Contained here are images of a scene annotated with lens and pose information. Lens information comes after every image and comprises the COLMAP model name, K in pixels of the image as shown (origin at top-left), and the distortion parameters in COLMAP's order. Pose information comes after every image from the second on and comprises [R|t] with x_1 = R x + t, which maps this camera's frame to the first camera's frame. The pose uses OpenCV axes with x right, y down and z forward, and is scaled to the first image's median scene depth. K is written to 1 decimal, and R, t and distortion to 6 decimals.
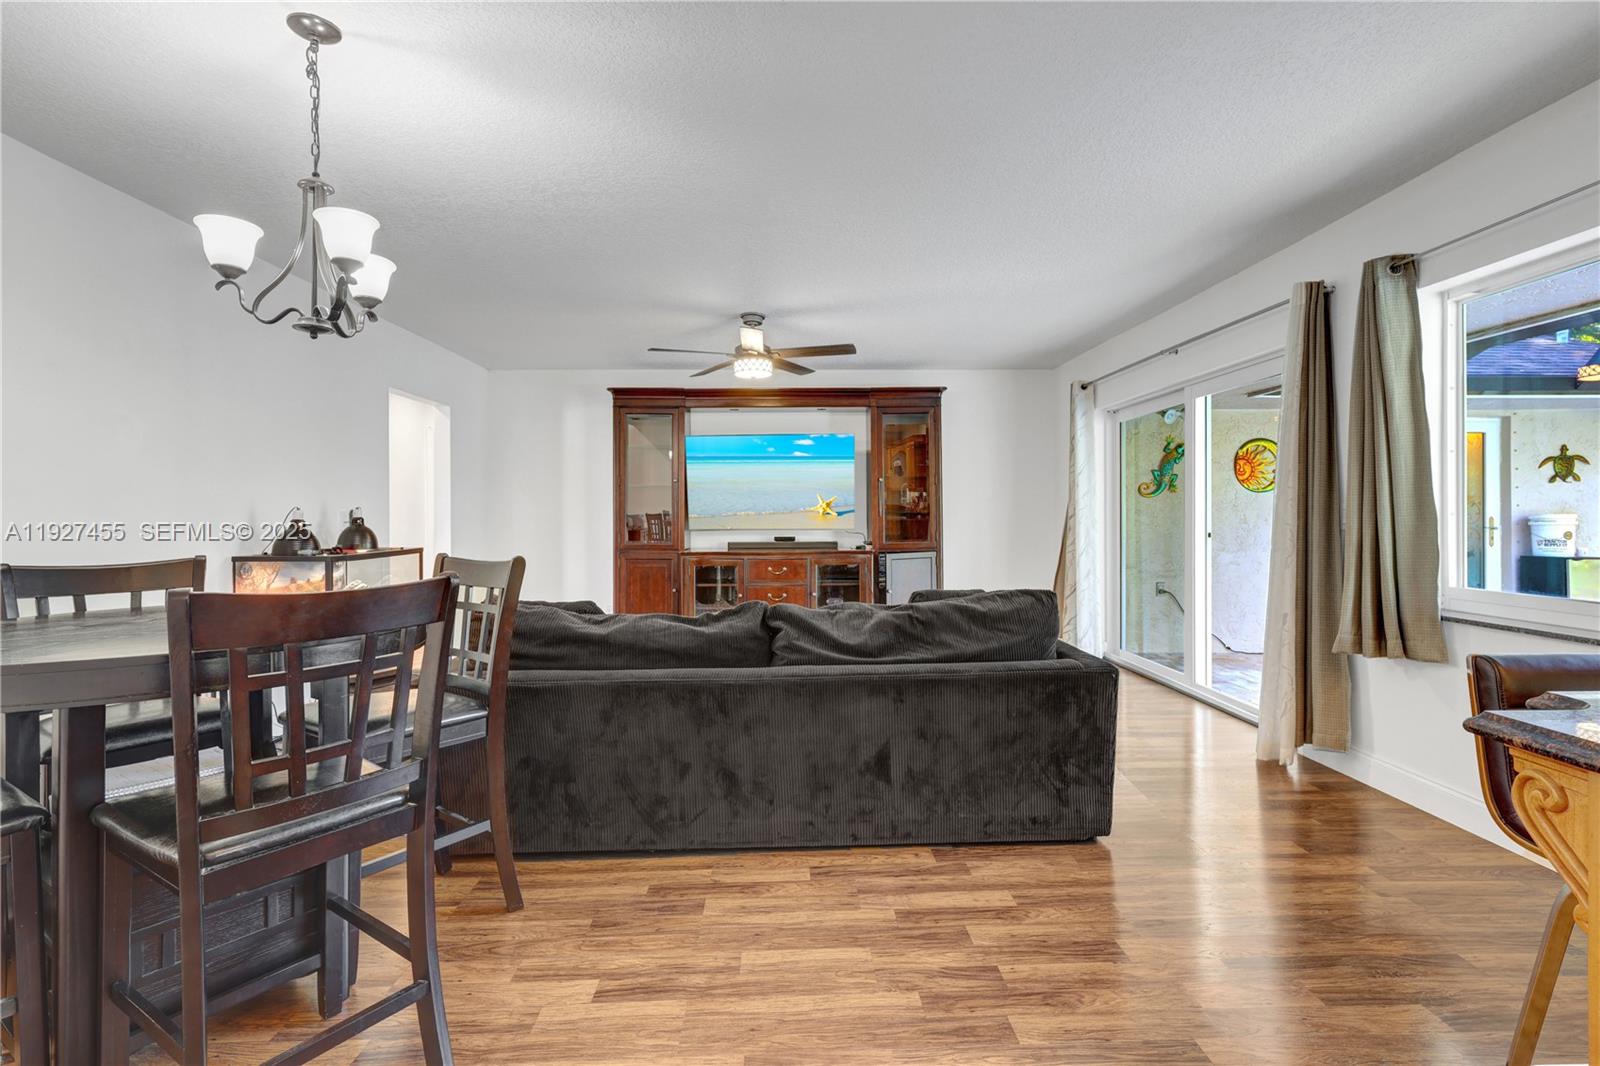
lens RADIAL K [[745.2, 0, 804.7], [0, 745.2, 516.3], [0, 0, 1]] dist [0.001900, 0.000026]
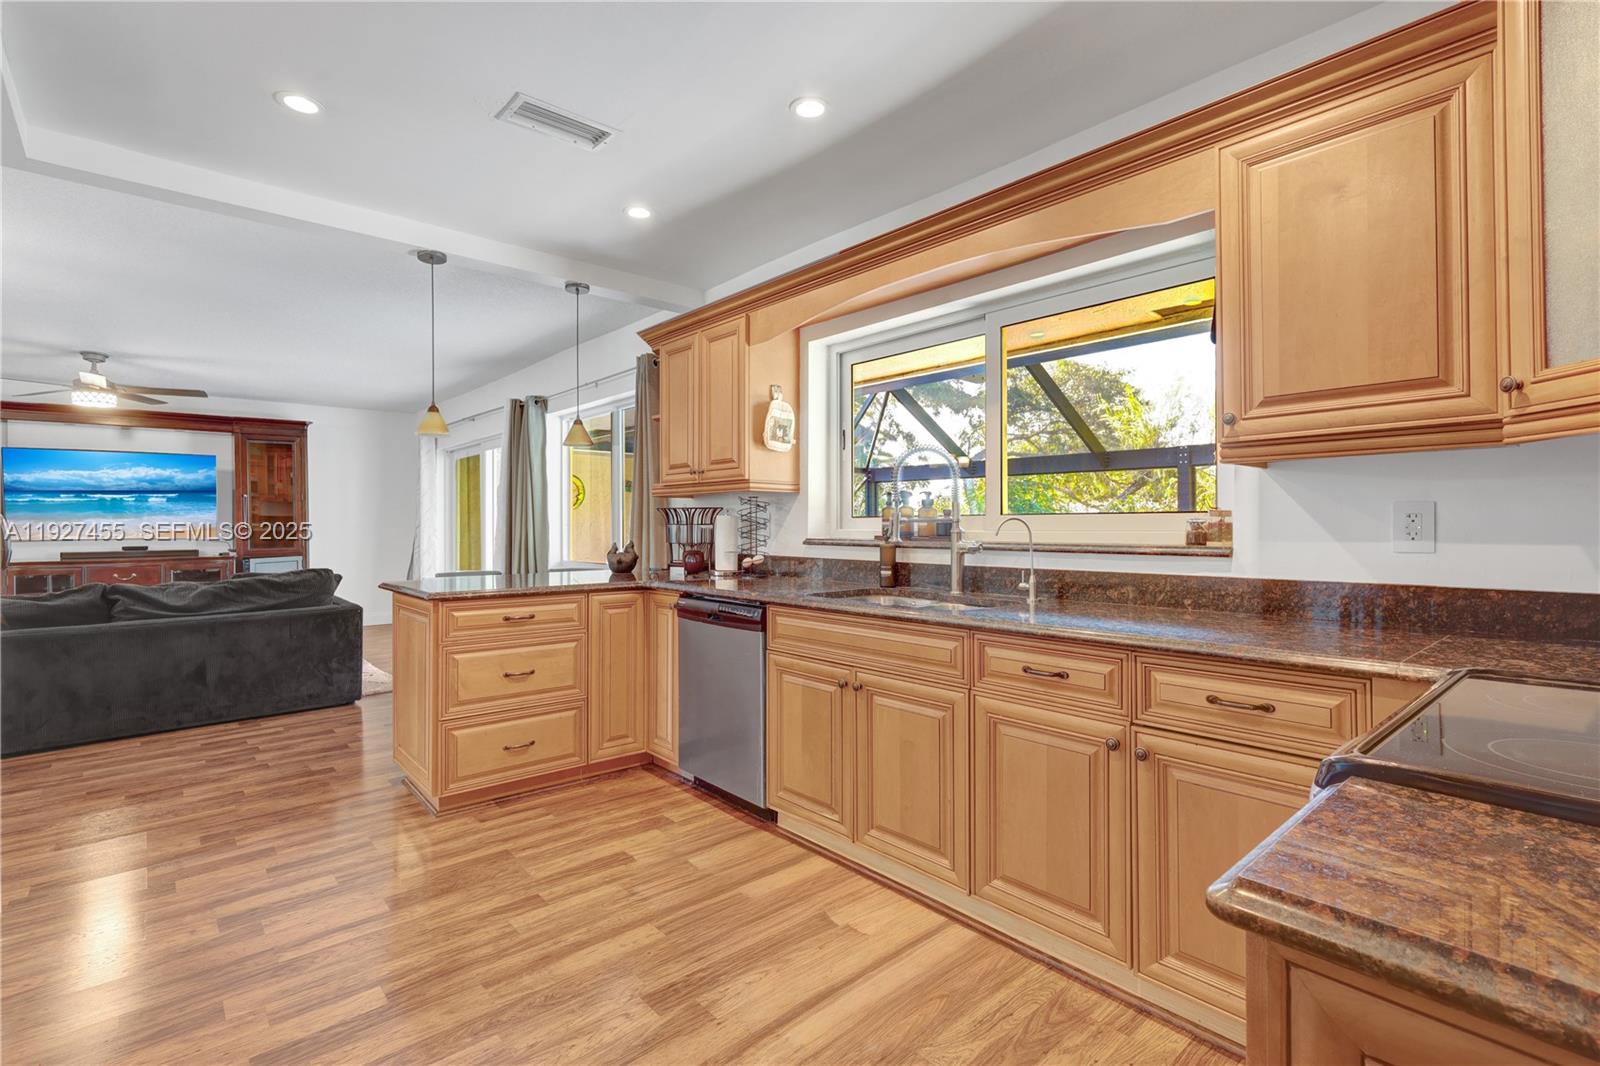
lens RADIAL K [[745.2, 0, 806.5], [0, 745.2, 521.8], [0, 0, 1]] dist [0.001900, 0.000026]
pose [[0.769915, 0.001432, 0.638145, 0.071065], [0.002963, 0.999979, -0.005818, 0.002782], [-0.638140, 0.006370, 0.769894, -0.996787]]
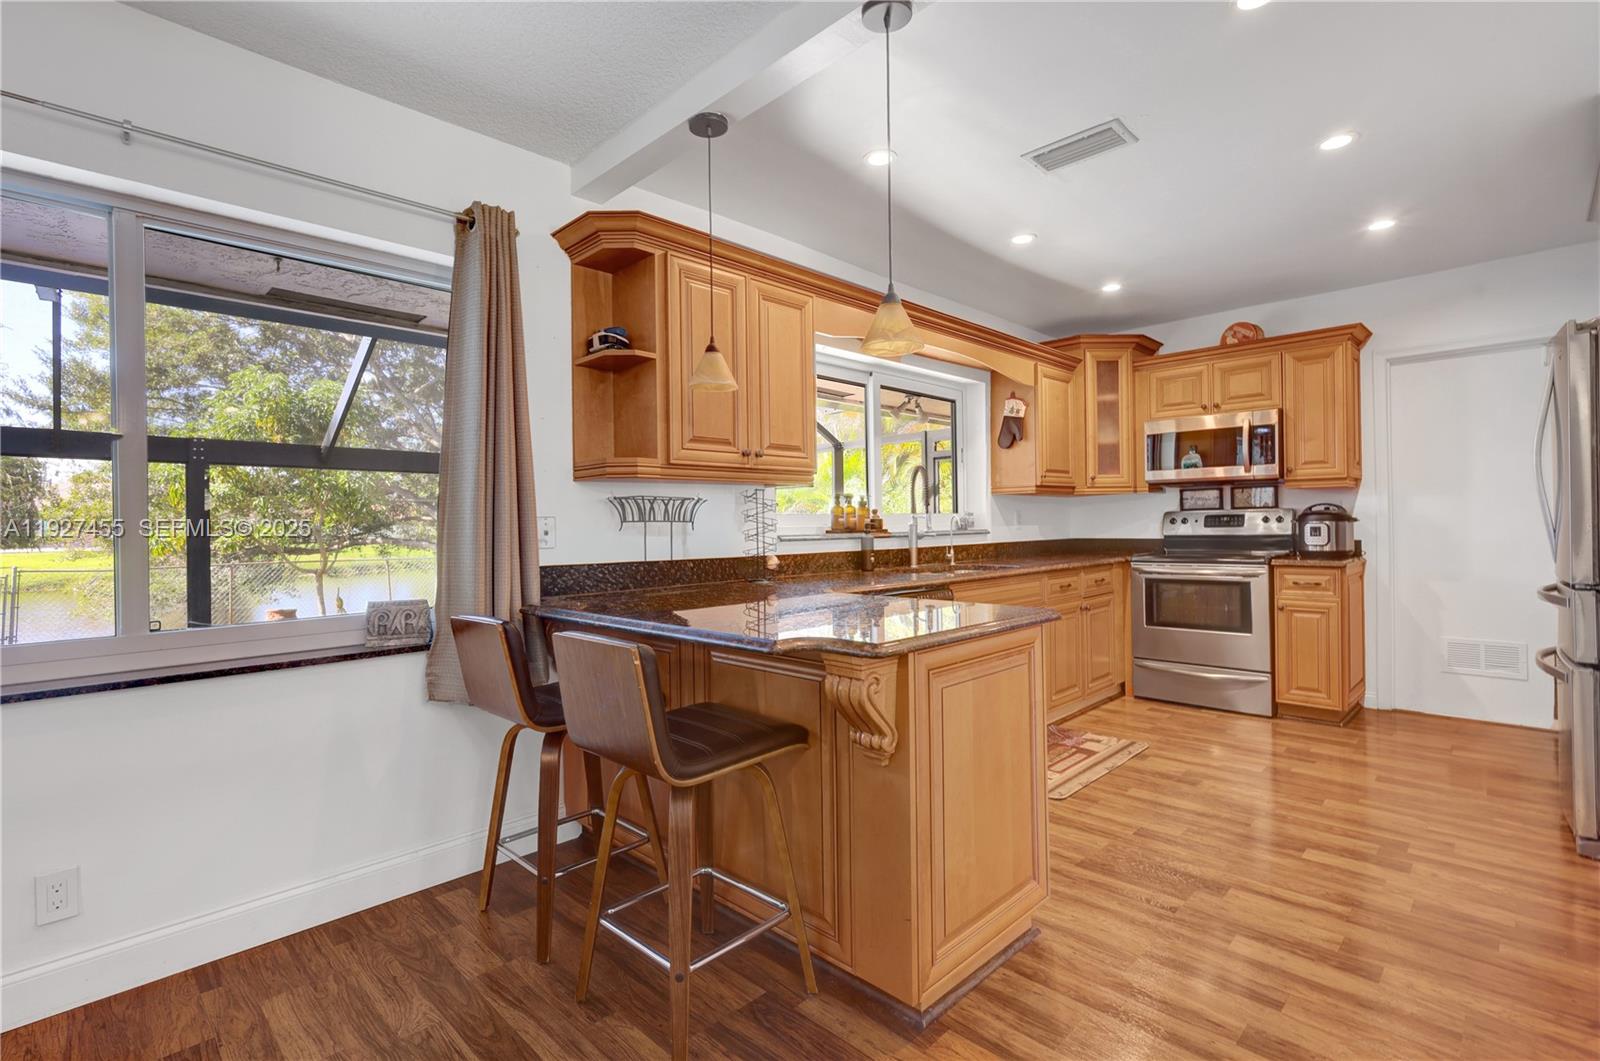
lens RADIAL K [[745.2, 0, 798.5], [0, 745.2, 523.8], [0, 0, 1]] dist [0.001900, 0.000026]
pose [[-0.688872, 0.012798, 0.724770, -0.028941], [0.019342, 0.999813, 0.000729, 0.004761], [-0.724625, 0.014520, -0.688990, 0.743732]]
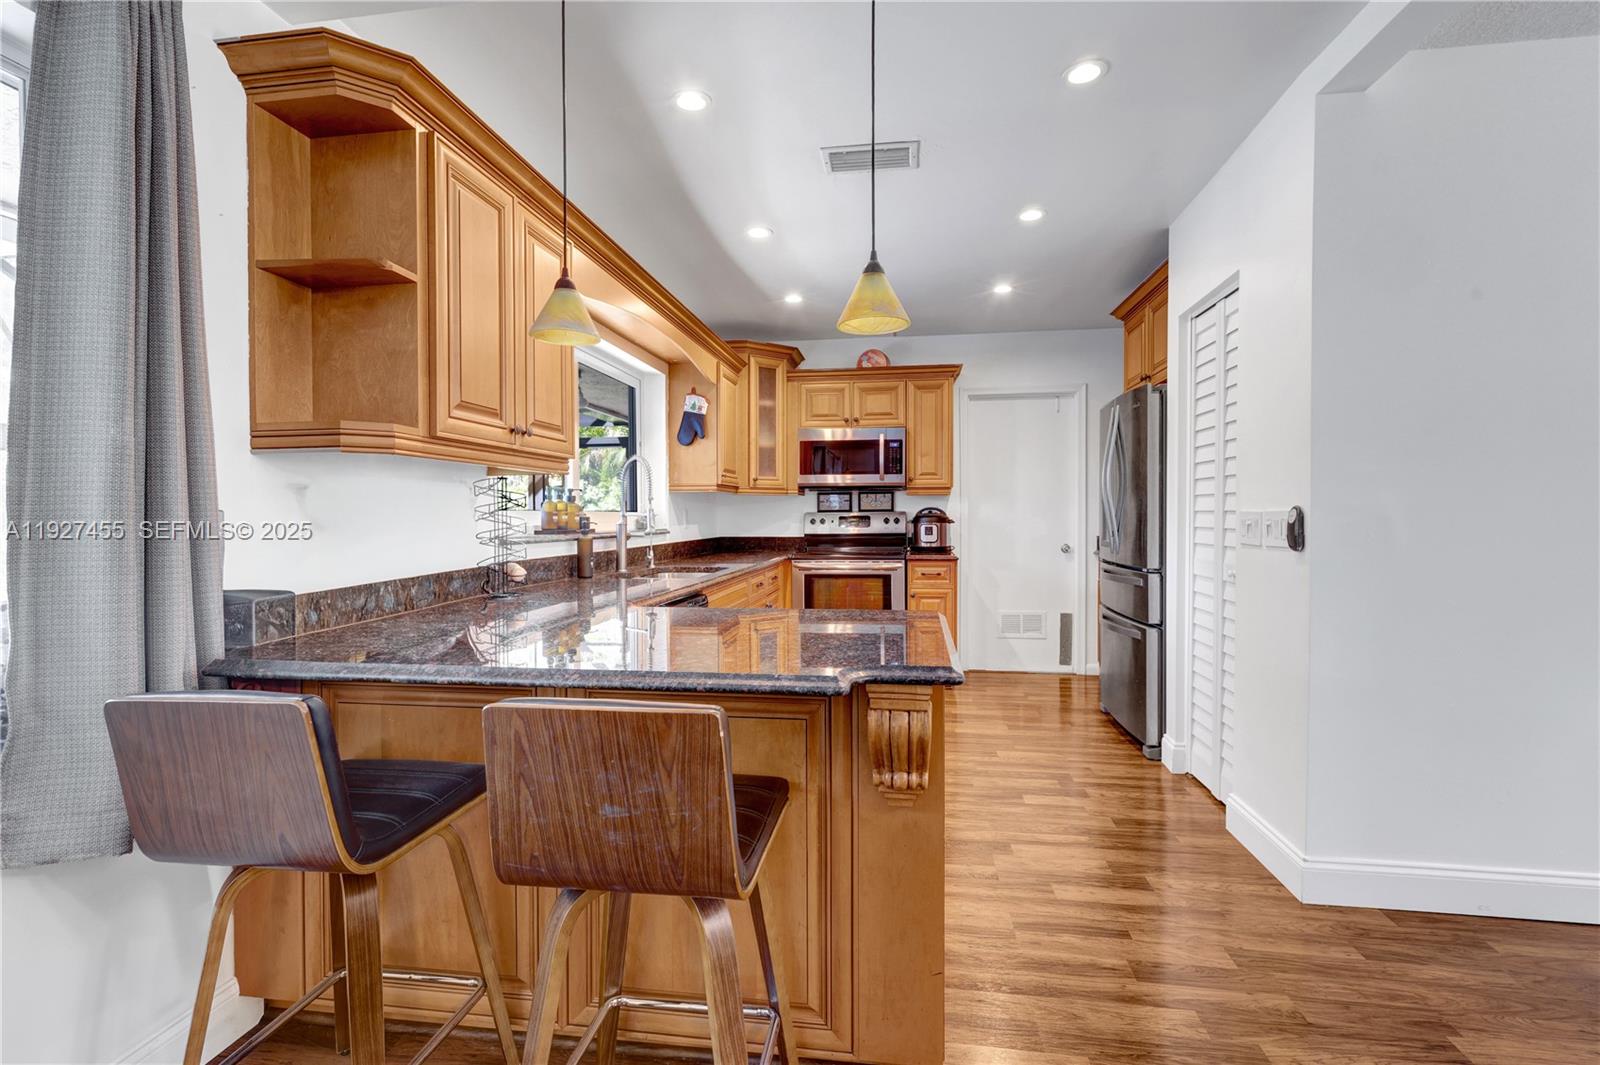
lens RADIAL K [[745.2, 0, 804.8], [0, 745.2, 523.0], [0, 0, 1]] dist [0.001900, 0.000026]
pose [[-0.984758, 0.005757, 0.173836, 0.318145], [0.007995, 0.999894, 0.012175, -0.002645], [-0.173748, 0.013379, -0.984699, 0.801937]]
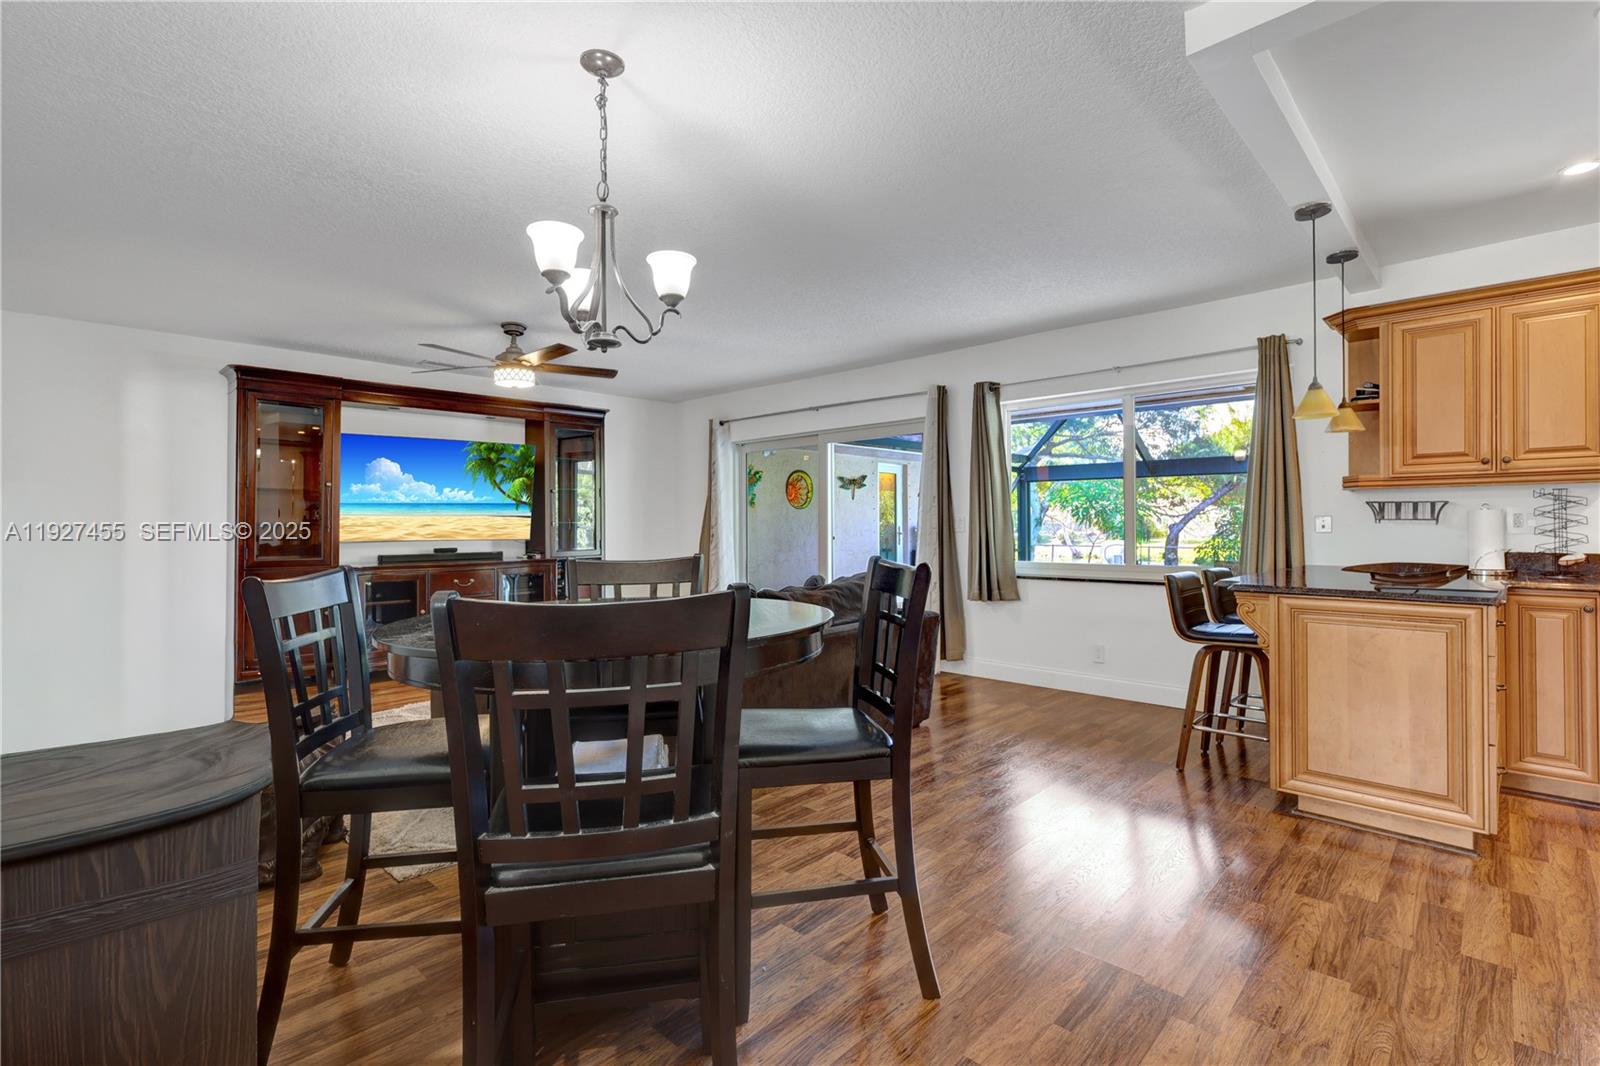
lens RADIAL K [[745.2, 0, 788.7], [0, 745.2, 525.1], [0, 0, 1]] dist [0.001900, 0.000026]
pose [[0.713652, -0.000182, 0.700500, -0.847697], [0.004486, 0.999981, -0.004311, 0.009778], [-0.700486, 0.006219, 0.713639, 0.040796]]
